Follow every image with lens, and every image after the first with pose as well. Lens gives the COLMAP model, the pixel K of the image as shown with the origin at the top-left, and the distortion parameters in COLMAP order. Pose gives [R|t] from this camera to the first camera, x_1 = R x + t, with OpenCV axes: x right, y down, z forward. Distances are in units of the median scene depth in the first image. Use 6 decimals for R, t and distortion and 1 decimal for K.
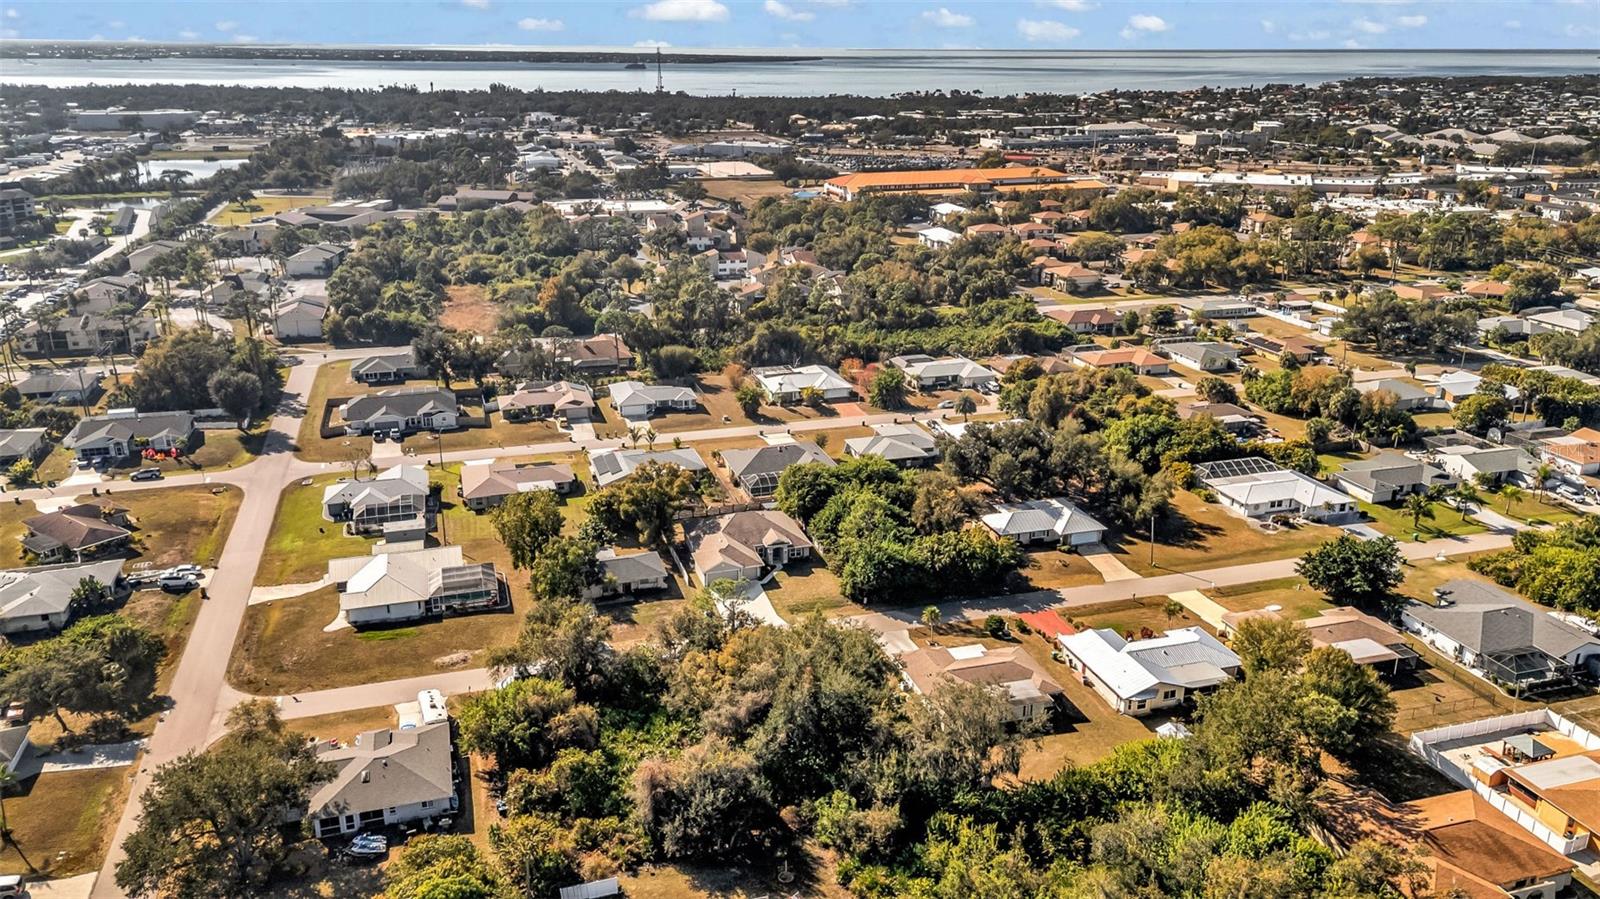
lens RADIAL K [[1163.3, 0, 800.5], [0, 1163.3, 477.7], [0, 0, 1]] dist [0.078059, -0.072936]
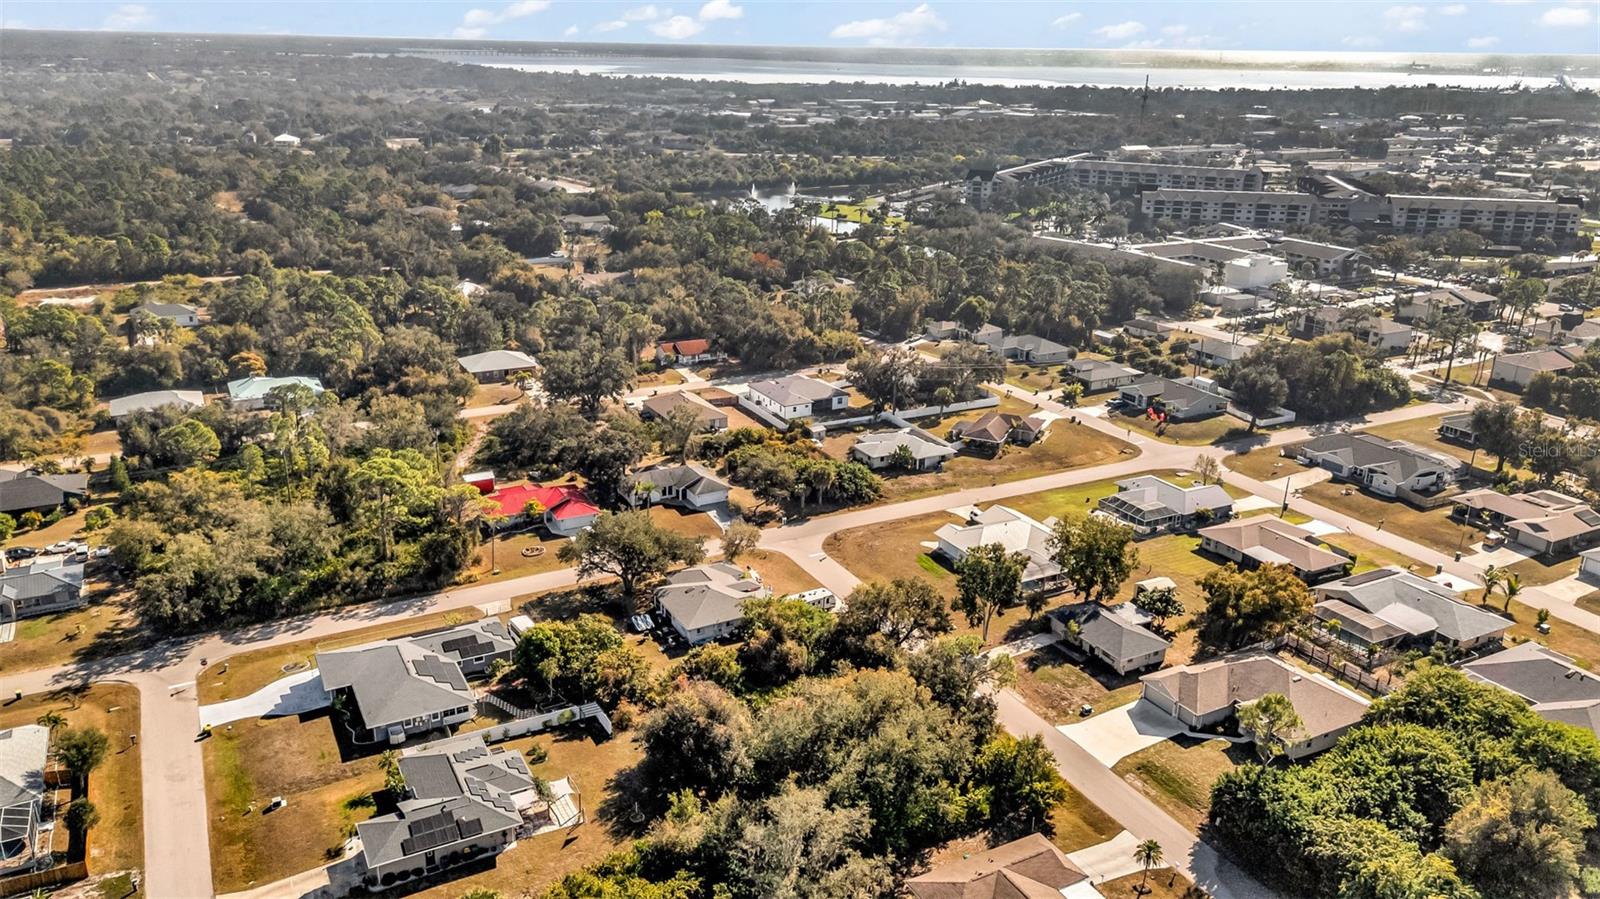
lens RADIAL K [[1163.3, 0, 800.5], [0, 1163.3, 477.7], [0, 0, 1]] dist [0.078059, -0.072936]
pose [[0.194235, 0.340889, -0.919819, 0.423128], [-0.354715, 0.898634, 0.258134, -0.127236], [0.914576, 0.276135, 0.295465, 0.346670]]
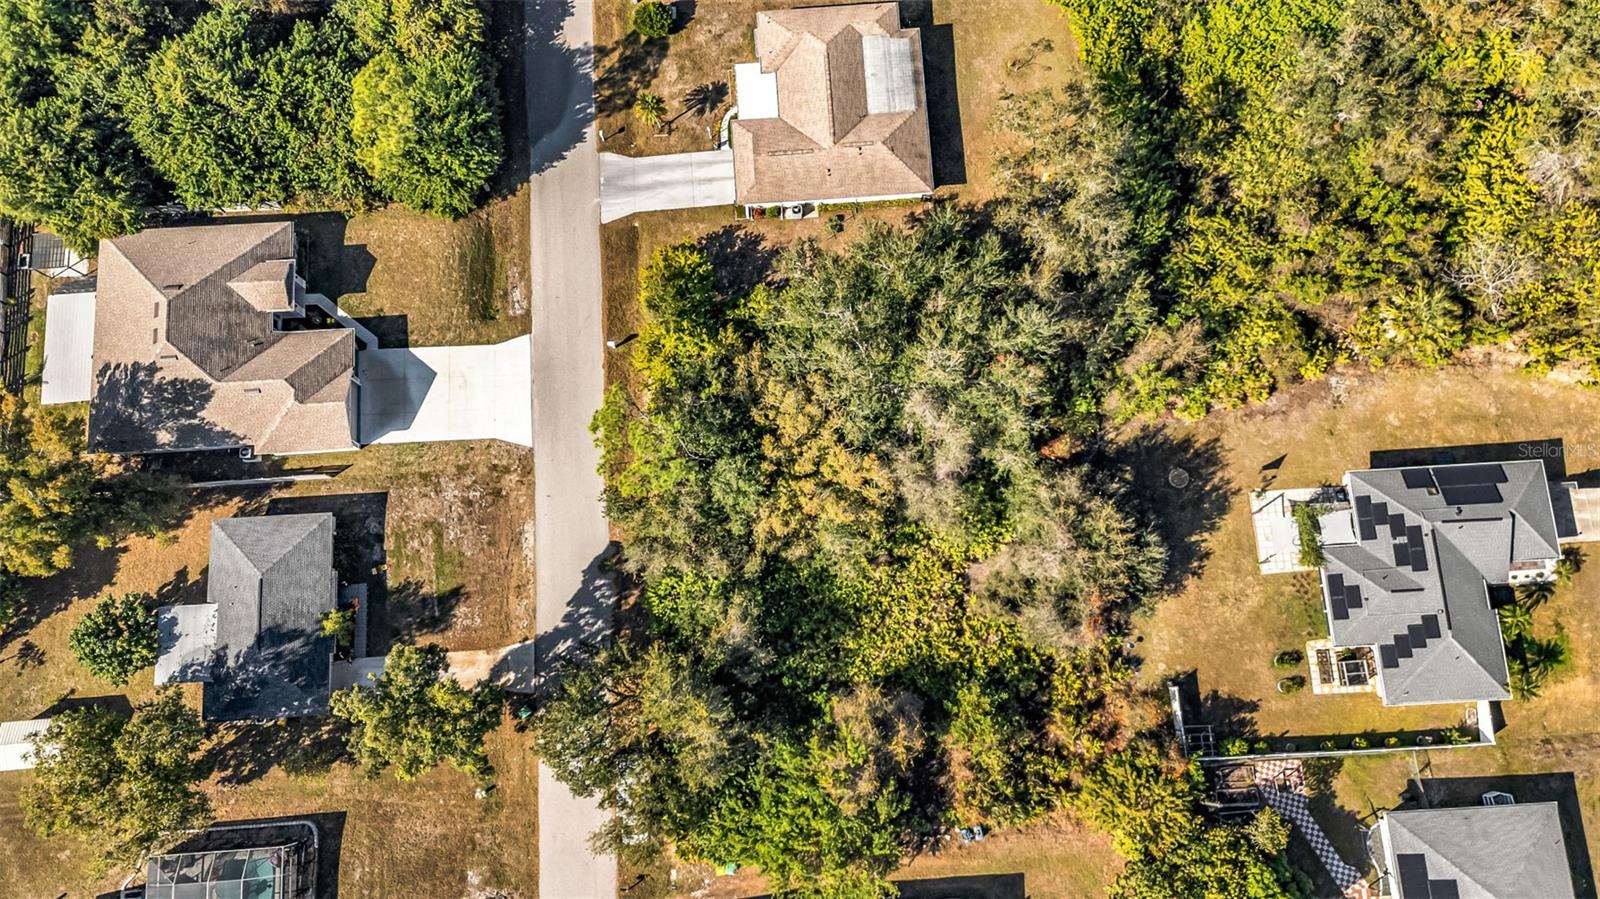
lens RADIAL K [[1185.7, 0, 800.0], [0, 1185.7, 449.5], [0, 0, 1]] dist [0.065137, -0.052438]
pose [[0.233112, -0.953357, 0.191754, -0.099637], [0.345934, 0.265586, 0.899885, -0.232925], [-0.908839, -0.143440, 0.391710, 0.433537]]
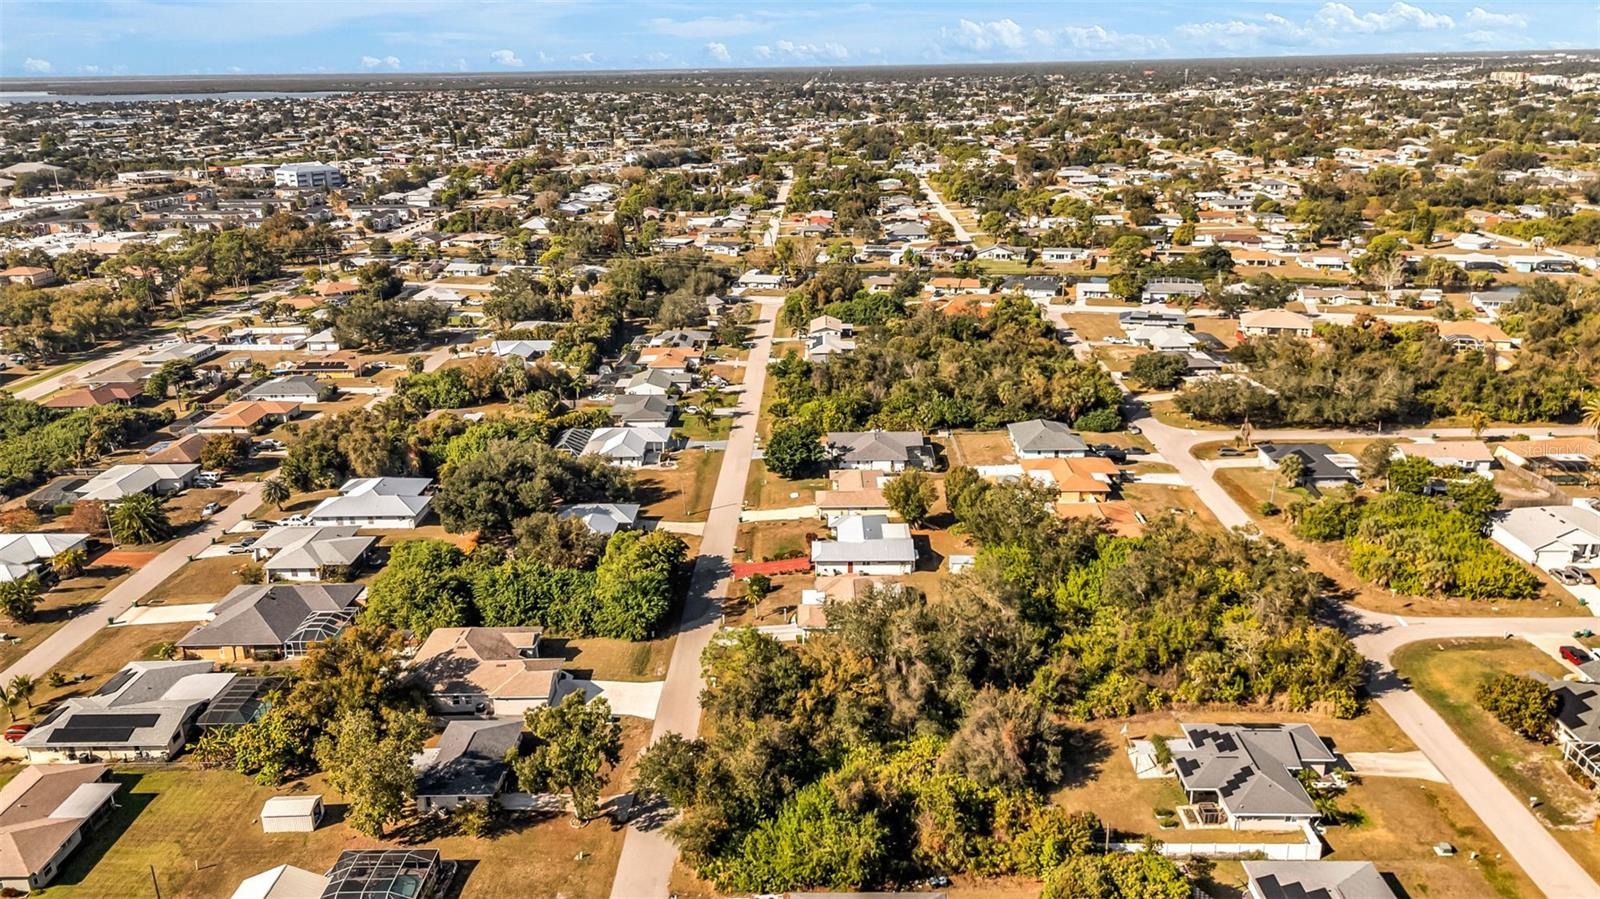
lens RADIAL K [[1163.3, 0, 800.5], [0, 1163.3, 477.7], [0, 0, 1]] dist [0.078059, -0.072936]
pose [[0.310556, -0.328218, 0.892092, -0.515285], [0.347827, 0.912646, 0.214694, -0.126833], [-0.884630, 0.243619, 0.397591, 0.332456]]
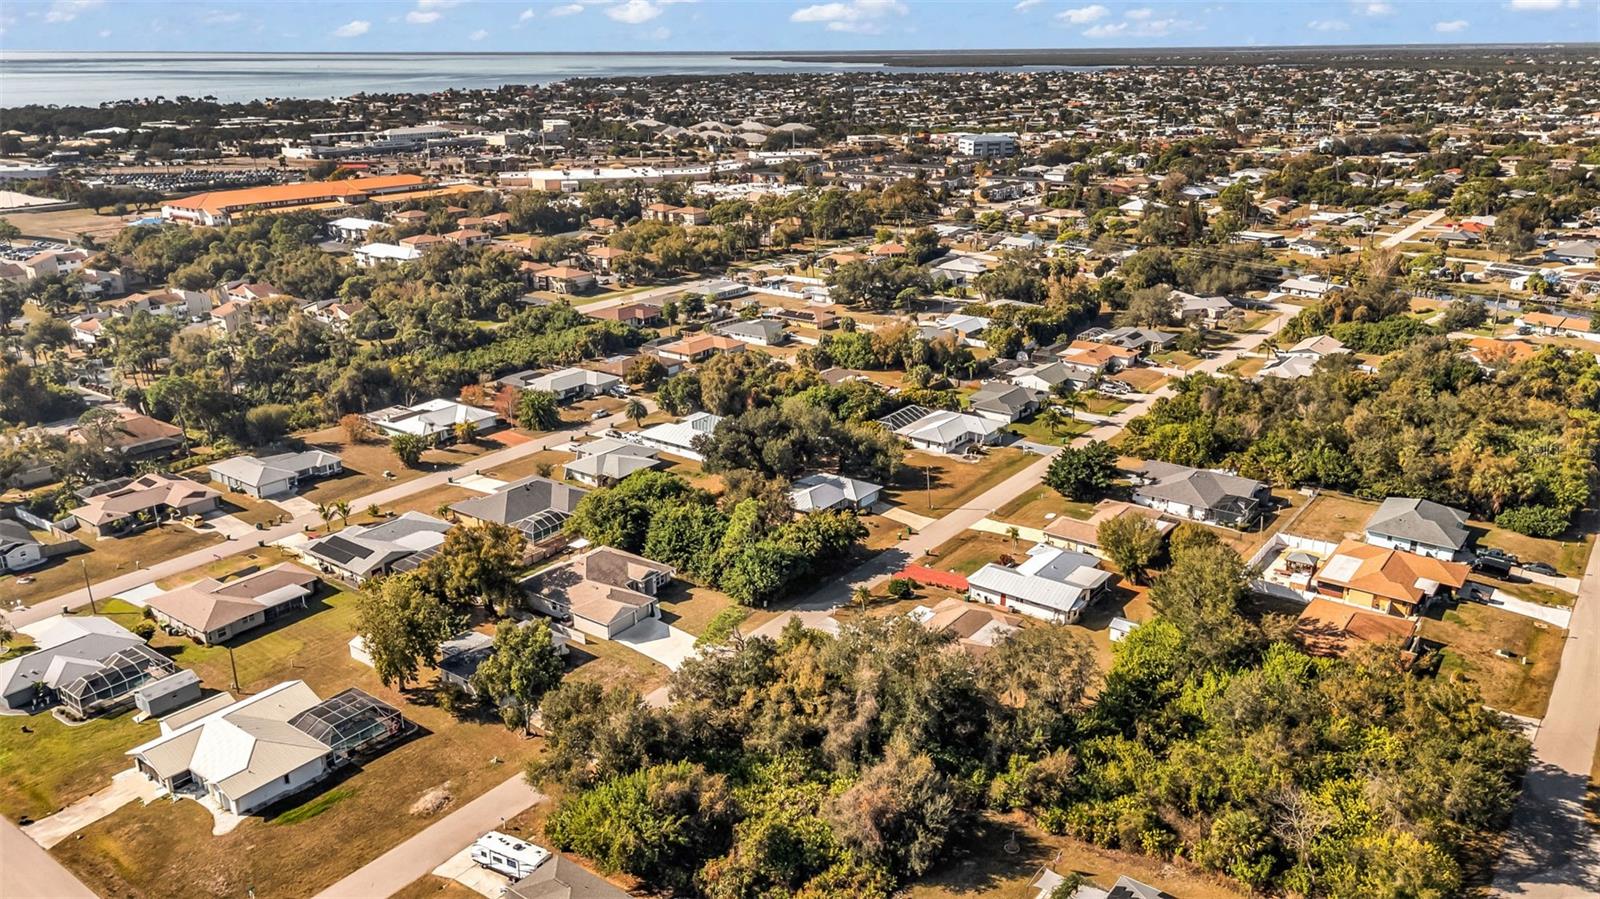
lens RADIAL K [[1163.3, 0, 800.5], [0, 1163.3, 477.7], [0, 0, 1]] dist [0.078059, -0.072936]
pose [[0.808490, -0.213245, 0.548517, -0.312496], [0.214136, 0.974749, 0.063324, -0.039936], [-0.548170, 0.066261, 0.833738, 0.101783]]
